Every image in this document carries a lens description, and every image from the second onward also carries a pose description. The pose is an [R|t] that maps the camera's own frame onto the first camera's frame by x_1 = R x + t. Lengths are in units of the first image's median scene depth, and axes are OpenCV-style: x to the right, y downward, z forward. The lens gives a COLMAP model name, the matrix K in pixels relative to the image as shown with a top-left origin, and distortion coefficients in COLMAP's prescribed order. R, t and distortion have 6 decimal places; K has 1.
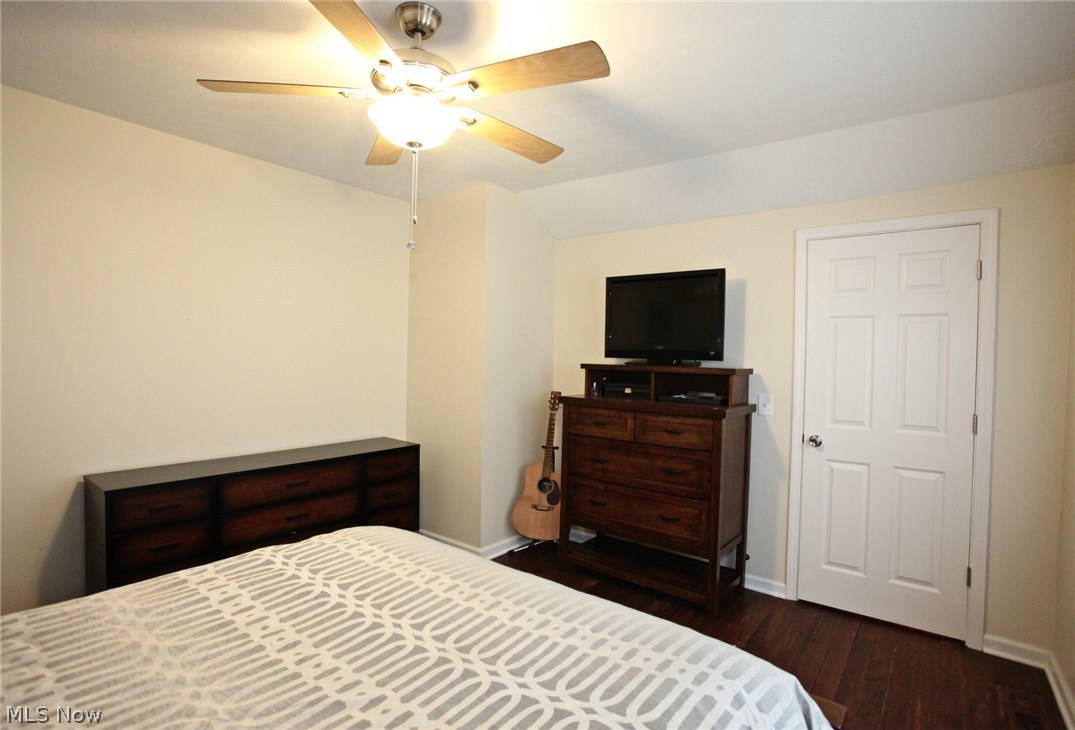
lens RADIAL K [[528.7, 0, 537.5], [0, 528.7, 365.0], [0, 0, 1]] dist [-0.074082, 0.033141]
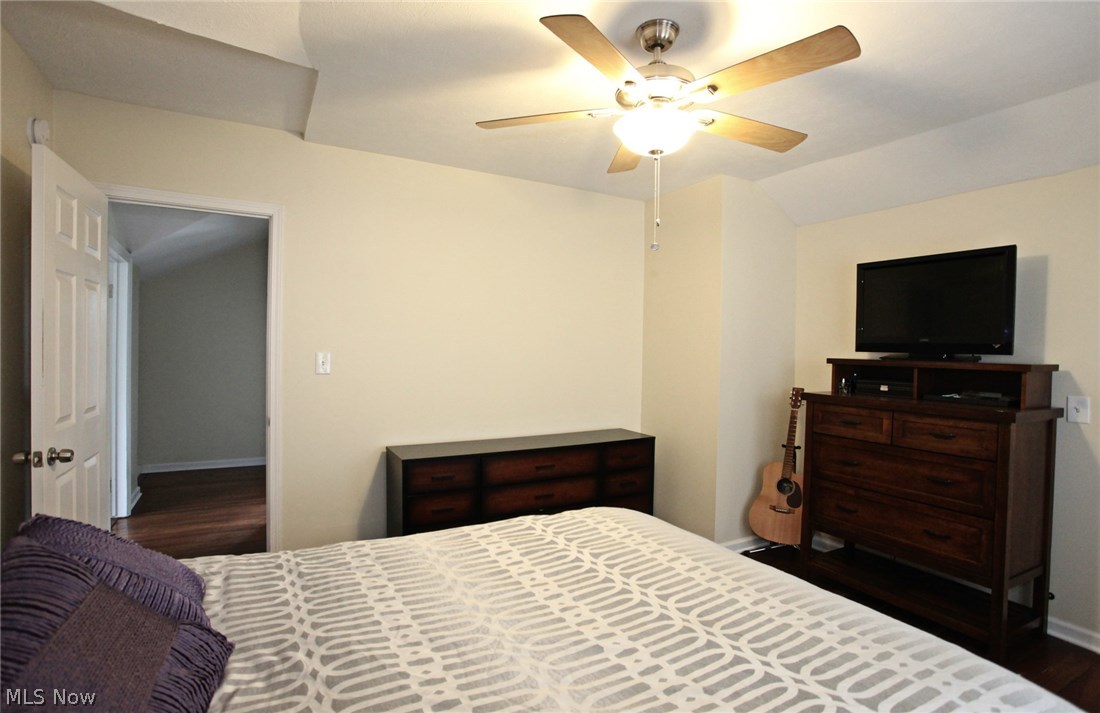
lens RADIAL K [[539.9, 0, 550.0], [0, 539.9, 359.9], [0, 0, 1]] dist [-0.072406, 0.031357]
pose [[0.922448, 0.001839, -0.386116, -0.015312], [-0.002301, 0.999997, -0.000735, 0.004413], [0.386114, 0.001566, 0.922450, -0.101145]]
